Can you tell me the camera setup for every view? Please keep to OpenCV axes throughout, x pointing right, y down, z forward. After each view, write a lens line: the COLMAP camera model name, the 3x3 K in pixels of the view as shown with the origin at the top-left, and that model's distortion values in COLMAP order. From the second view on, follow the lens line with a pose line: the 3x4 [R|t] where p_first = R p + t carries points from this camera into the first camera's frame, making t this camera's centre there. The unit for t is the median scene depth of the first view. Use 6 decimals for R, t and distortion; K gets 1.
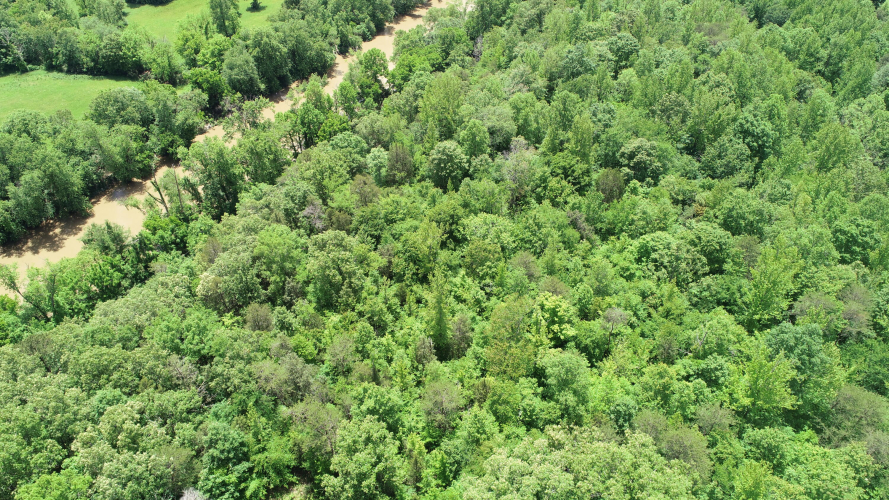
lens RADIAL K [[599.2, 0, 444.6], [0, 599.2, 249.9], [0, 0, 1]] dist [0.003380, -0.000030]
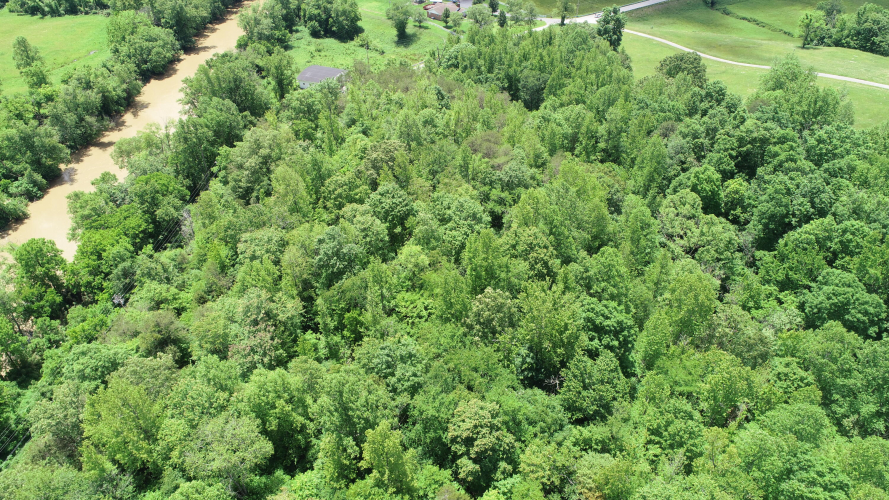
lens RADIAL K [[599.2, 0, 443.0], [0, 599.2, 246.2], [0, 0, 1]] dist [0.003380, -0.000030]
pose [[0.906540, -0.267755, 0.326332, 0.142876], [0.284179, 0.958767, -0.002773, -0.361105], [-0.312134, 0.095250, 0.945251, 0.413448]]
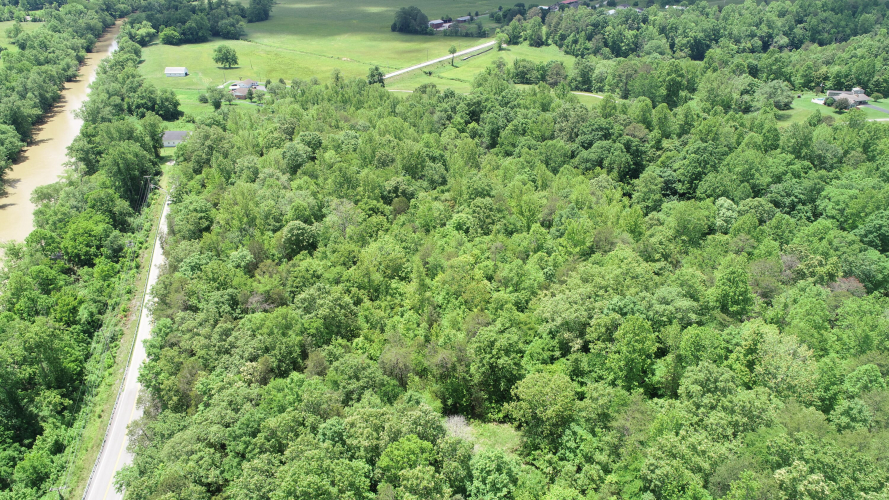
lens RADIAL K [[599.2, 0, 444.5], [0, 599.2, 247.6], [0, 0, 1]] dist [0.003380, -0.000030]
pose [[0.637164, -0.364698, 0.678982, -0.650137], [0.509461, 0.860346, -0.015971, 0.046010], [-0.578335, 0.356091, 0.733981, -0.072469]]
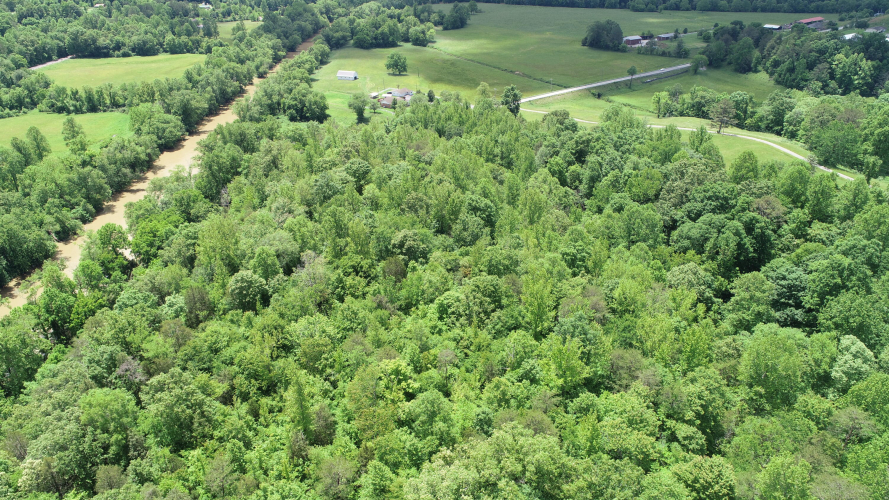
lens RADIAL K [[599.2, 0, 443.8], [0, 599.2, 249.0], [0, 0, 1]] dist [0.003380, -0.000030]
pose [[0.870992, -0.233146, 0.432452, -0.135090], [0.330366, 0.929444, -0.164295, 0.076472], [-0.363635, 0.285967, 0.886562, -0.086832]]
